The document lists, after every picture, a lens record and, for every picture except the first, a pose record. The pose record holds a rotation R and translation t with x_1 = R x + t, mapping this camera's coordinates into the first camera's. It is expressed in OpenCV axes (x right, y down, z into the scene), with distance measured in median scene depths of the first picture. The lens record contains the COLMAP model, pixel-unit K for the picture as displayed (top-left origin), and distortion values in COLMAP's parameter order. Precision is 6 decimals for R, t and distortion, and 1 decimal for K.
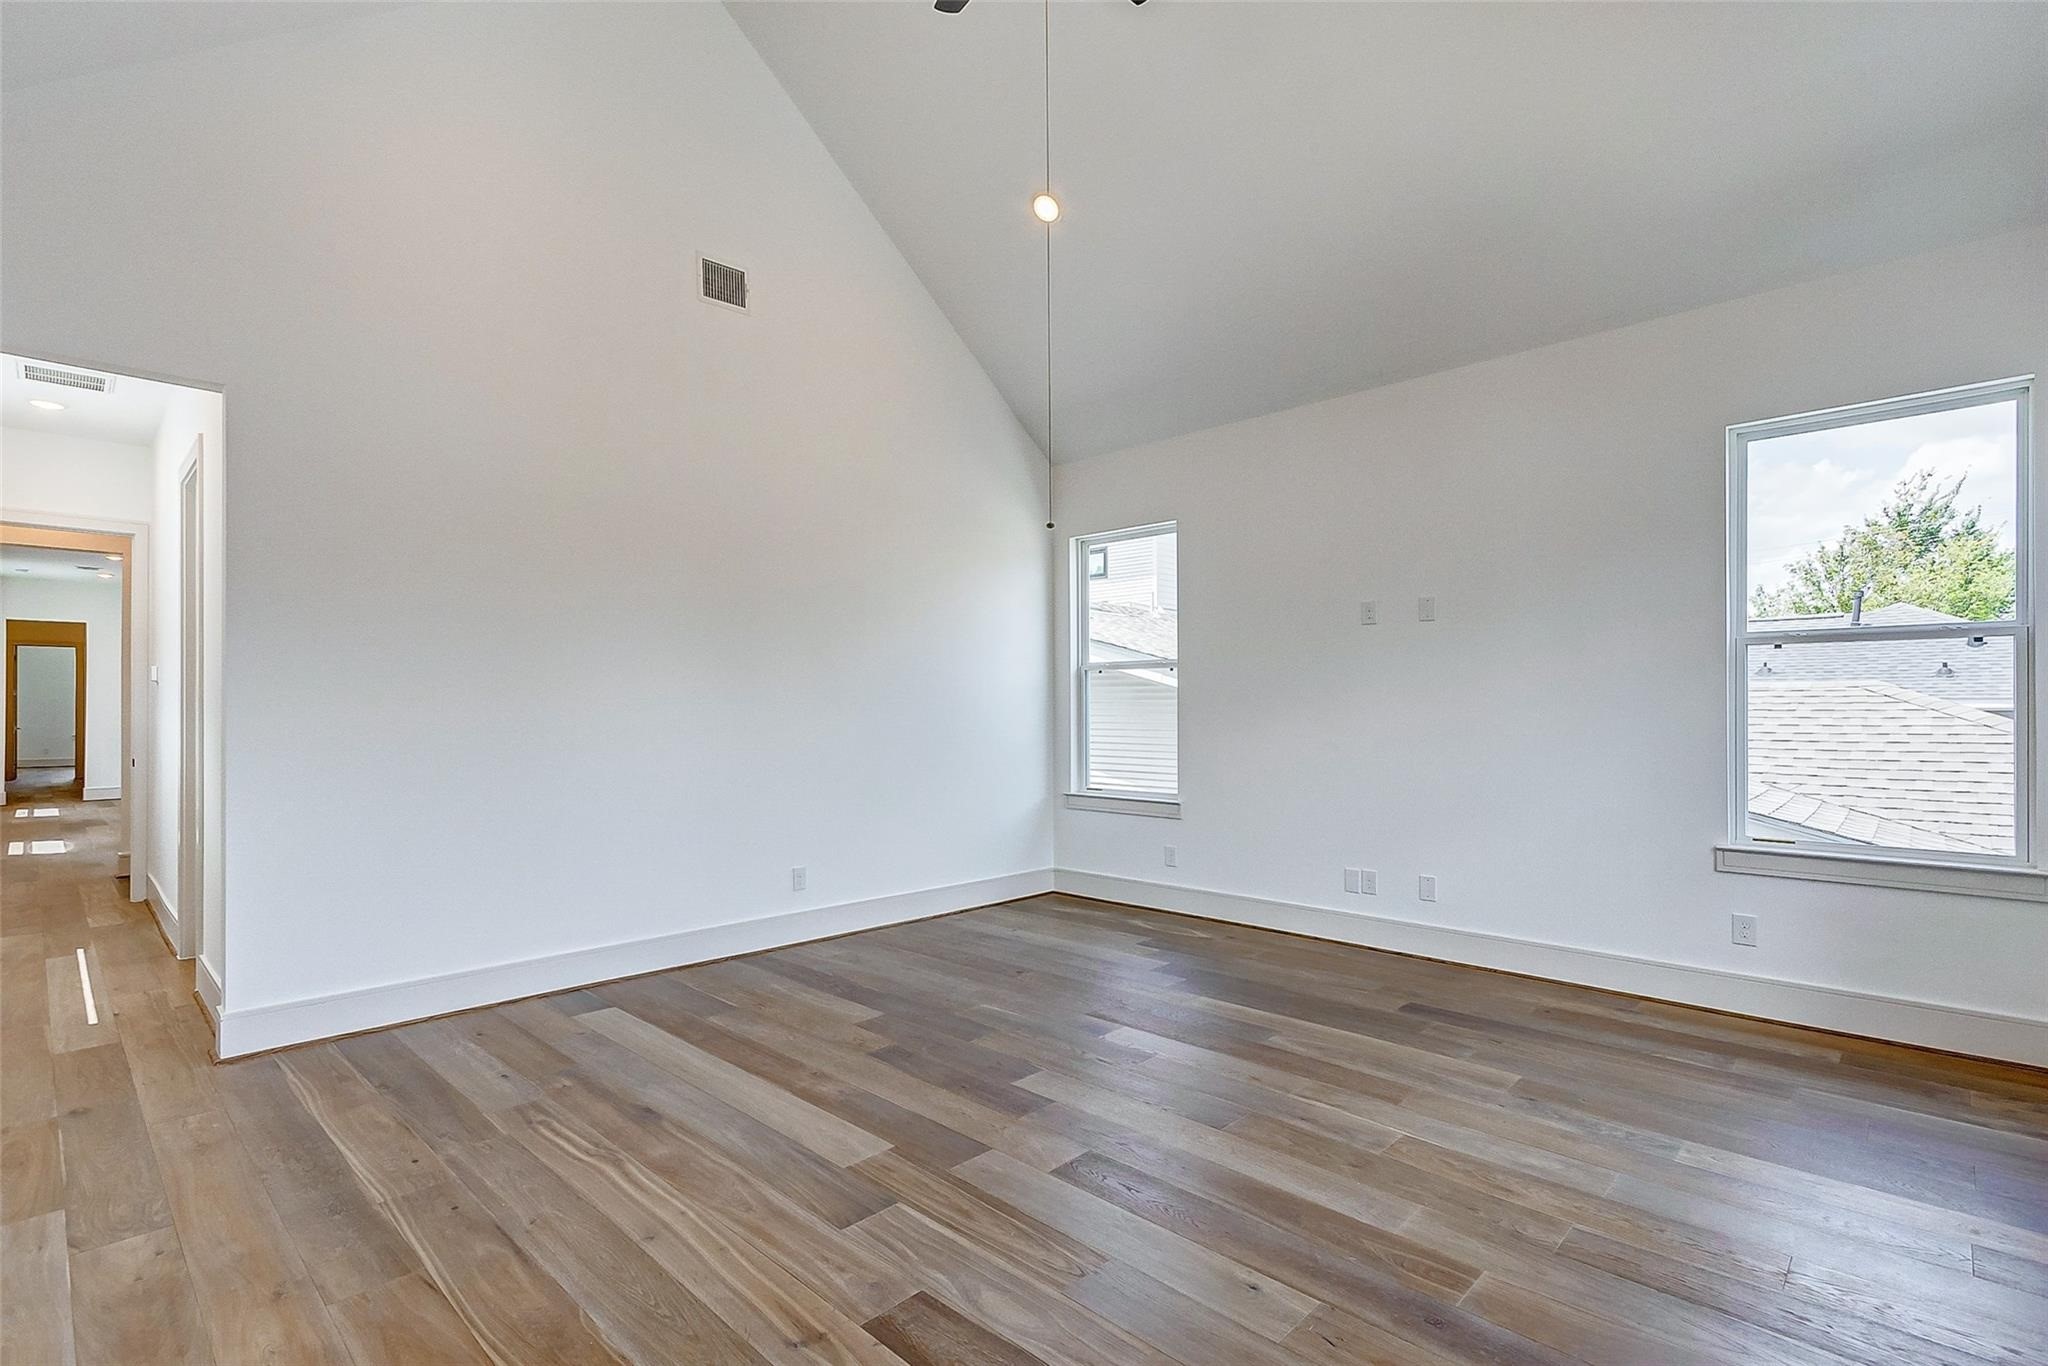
lens RADIAL K [[985.3, 0, 1024.0], [0, 985.3, 683.0], [0, 0, 1]] dist [0.000123, -0.000072]
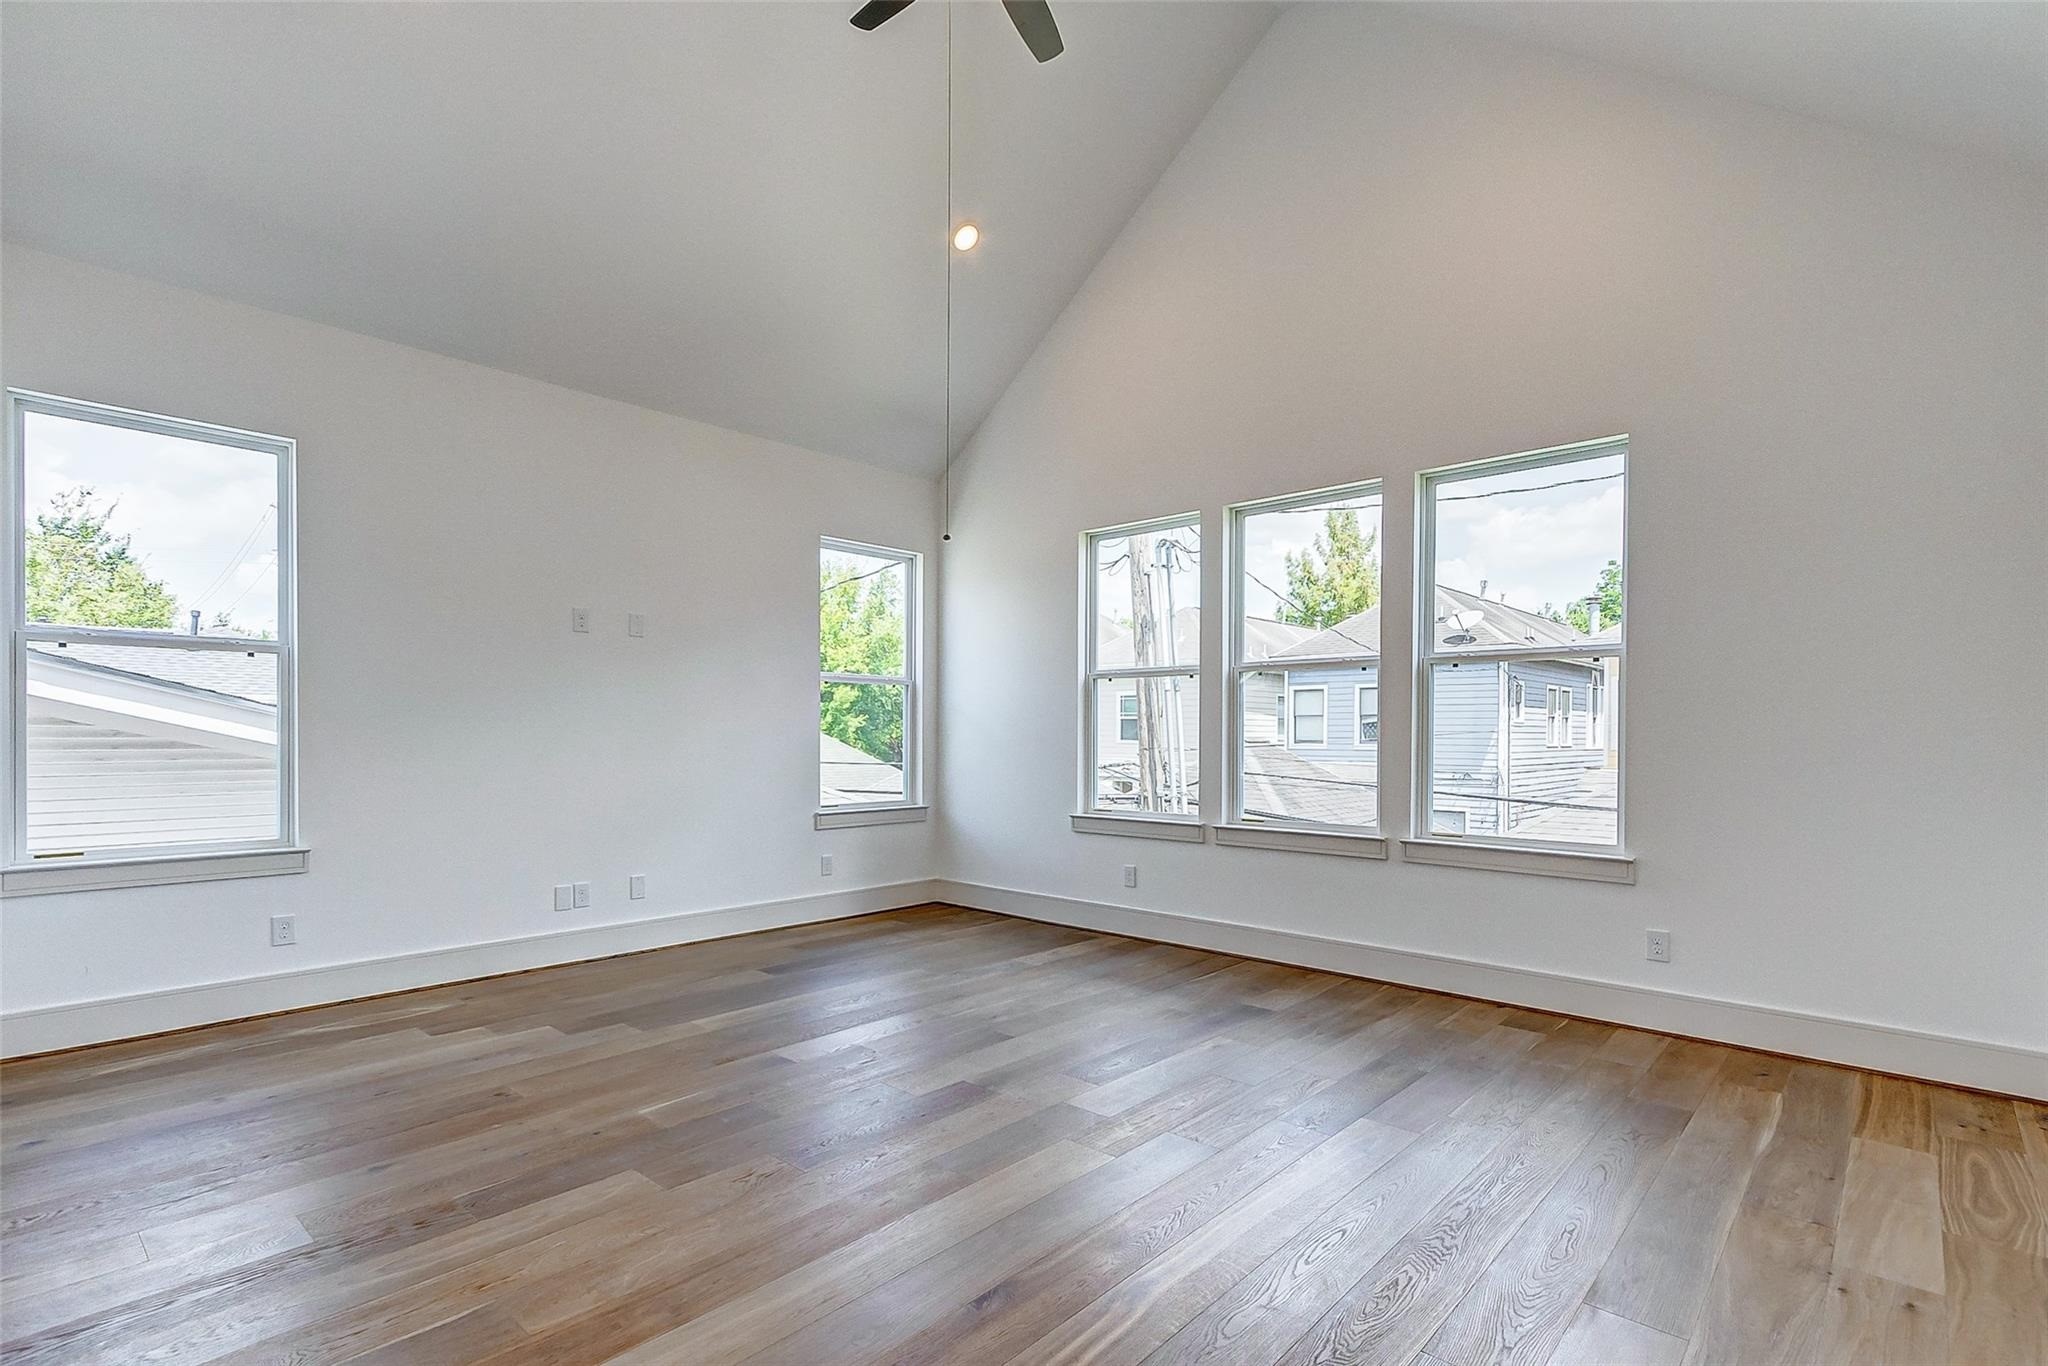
lens RADIAL K [[960.8, 0, 1020.0], [0, 960.8, 717.4], [0, 0, 1]] dist [-0.000933, 0.000126]
pose [[-0.036840, 0.015599, 0.999199, -0.664967], [-0.030344, 0.999400, -0.016721, 0.030022], [-0.998860, -0.030935, -0.036344, 0.644496]]
